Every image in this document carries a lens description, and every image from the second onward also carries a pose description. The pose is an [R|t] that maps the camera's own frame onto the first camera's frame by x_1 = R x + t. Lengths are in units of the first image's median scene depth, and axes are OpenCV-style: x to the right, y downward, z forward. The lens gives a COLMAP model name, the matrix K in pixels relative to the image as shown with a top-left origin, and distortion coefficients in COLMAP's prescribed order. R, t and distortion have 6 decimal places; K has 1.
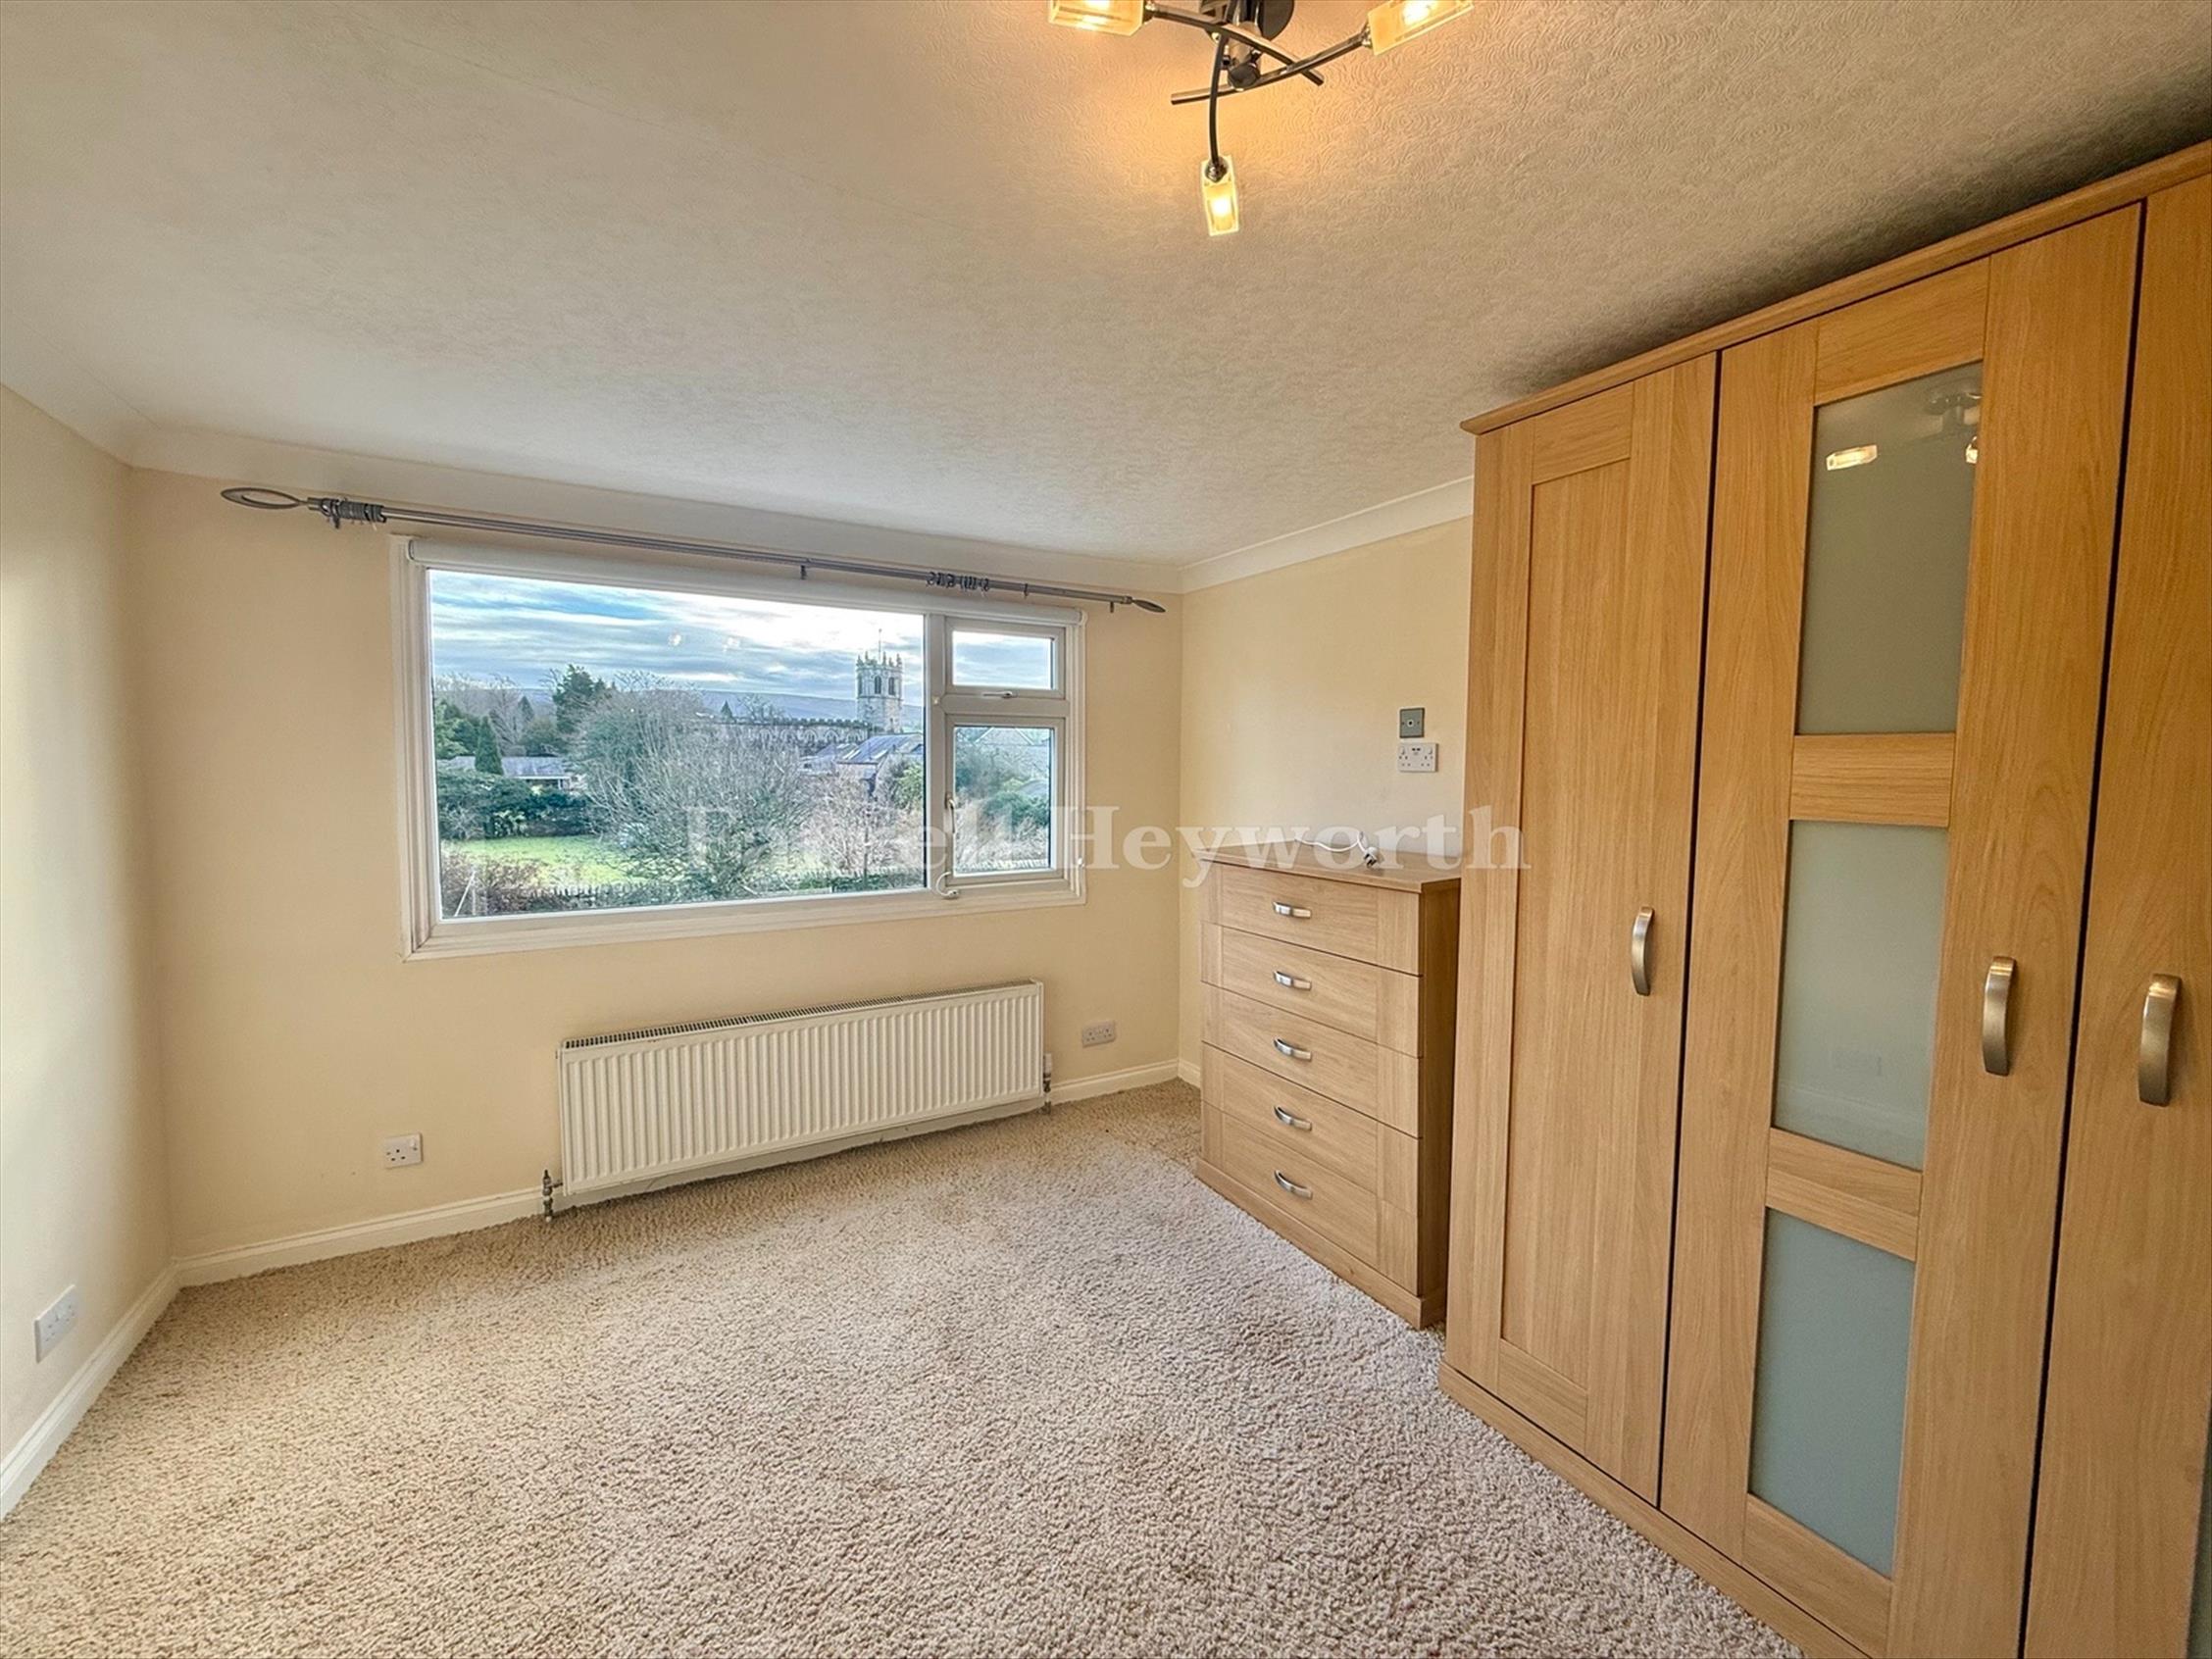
lens RADIAL K [[876.9, 0, 1102.3], [0, 876.9, 824.1], [0, 0, 1]] dist [0.001433, -0.000255]
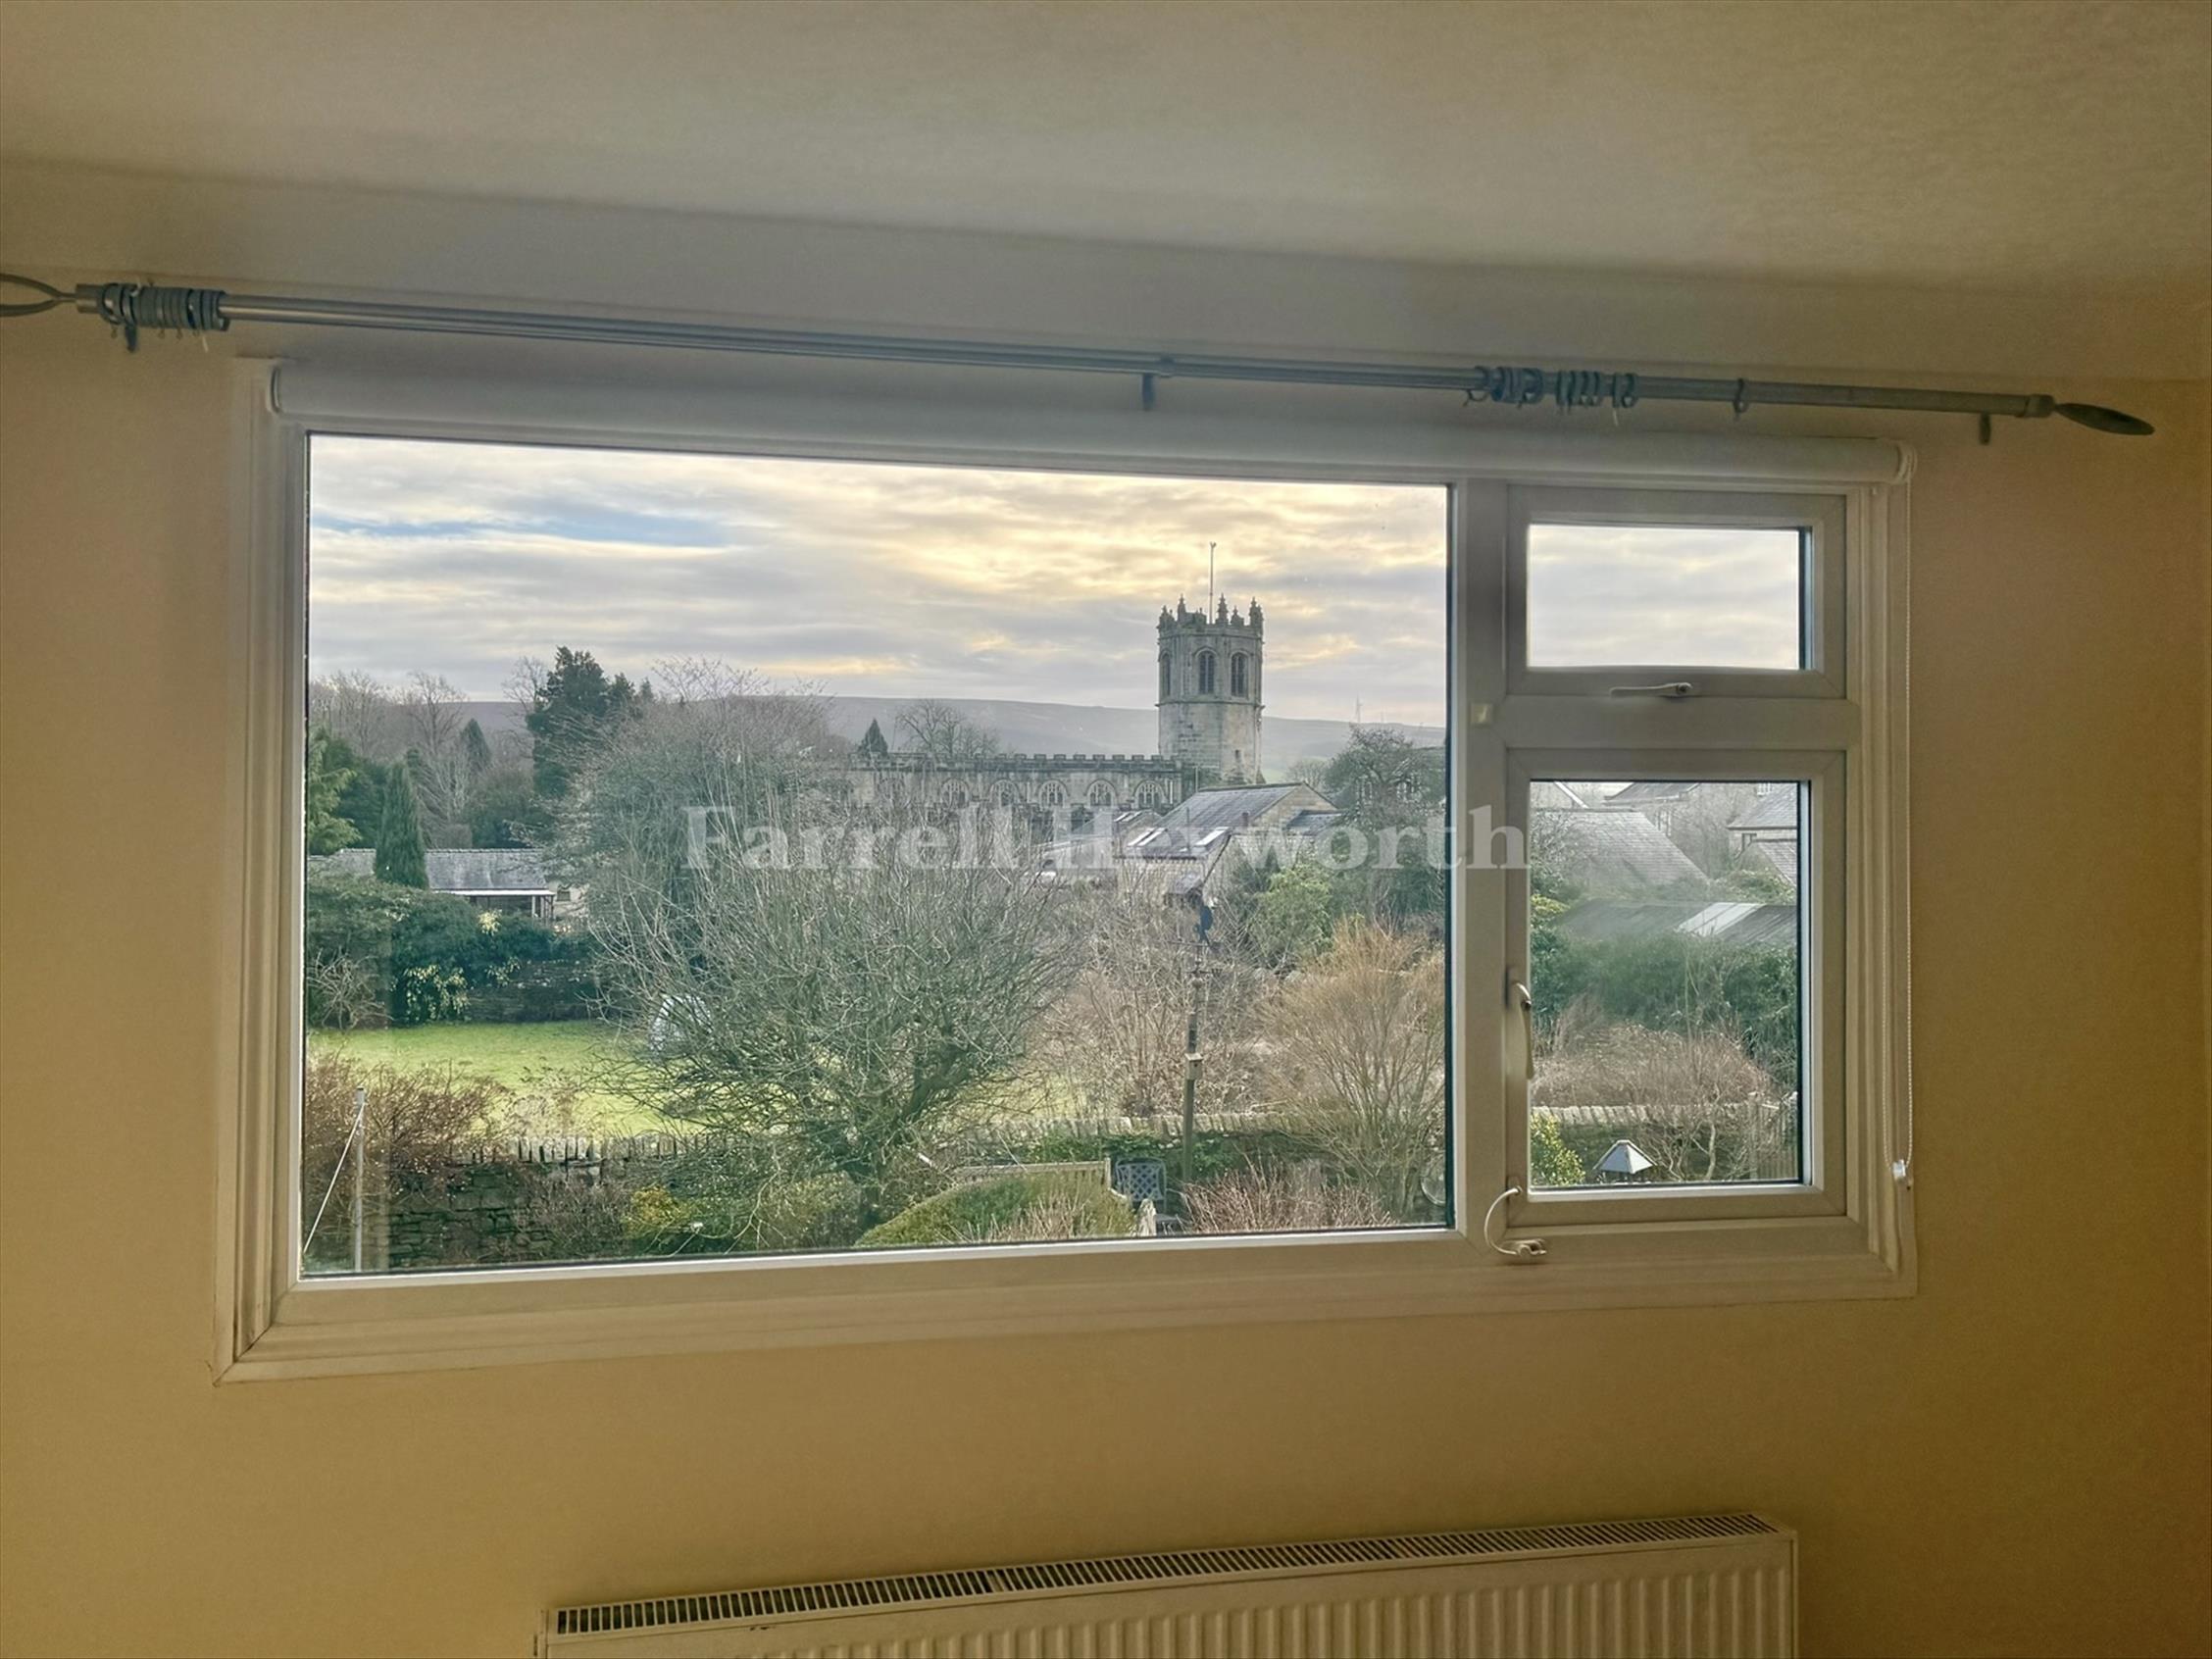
lens RADIAL K [[2126.5, 0, 1106.0], [0, 2126.5, 829.5], [0, 0, 1]] dist [0.154734, -0.256877]
pose [[0.957658, -0.009379, -0.287757, -0.018370], [-0.013708, 0.996850, -0.078112, -0.004416], [0.287583, 0.078749, 0.954513, 0.023299]]
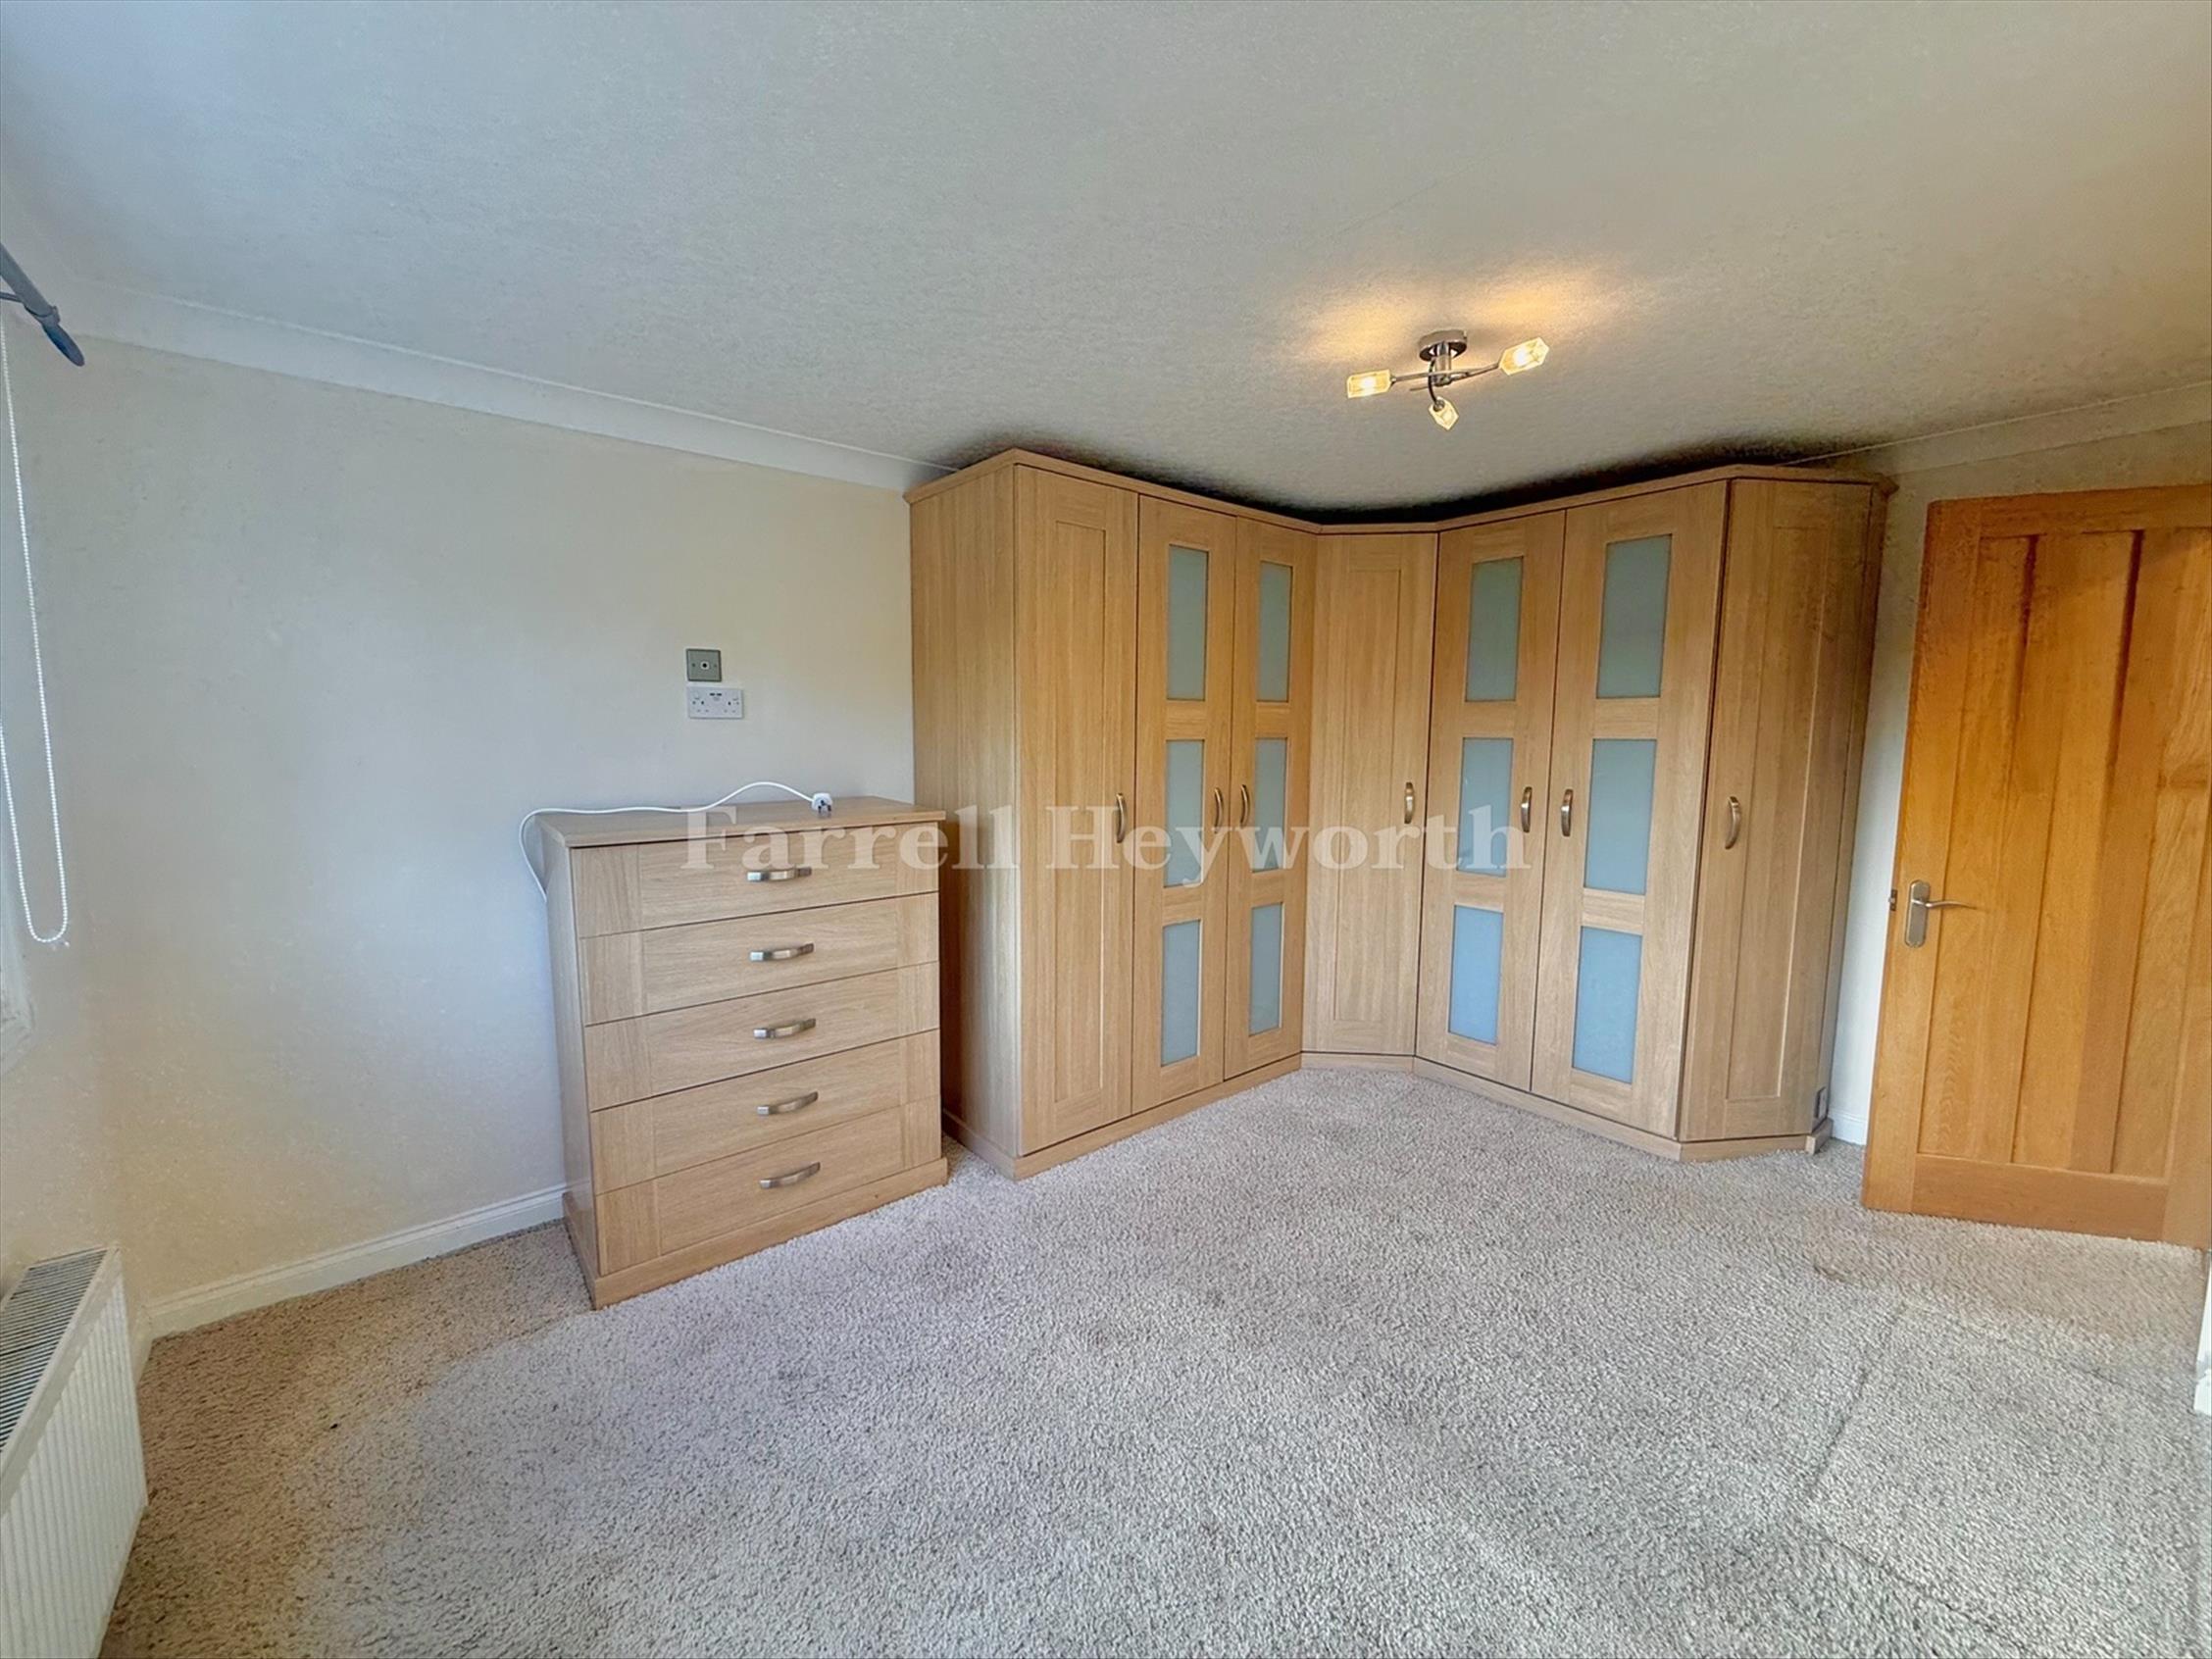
lens RADIAL K [[876.9, 0, 1102.3], [0, 876.9, 824.1], [0, 0, 1]] dist [0.001433, -0.000255]
pose [[-0.142024, -0.110923, 0.983629, -0.115033], [0.065728, 0.990452, 0.121182, -0.006180], [-0.987679, 0.081863, -0.133377, 0.131510]]
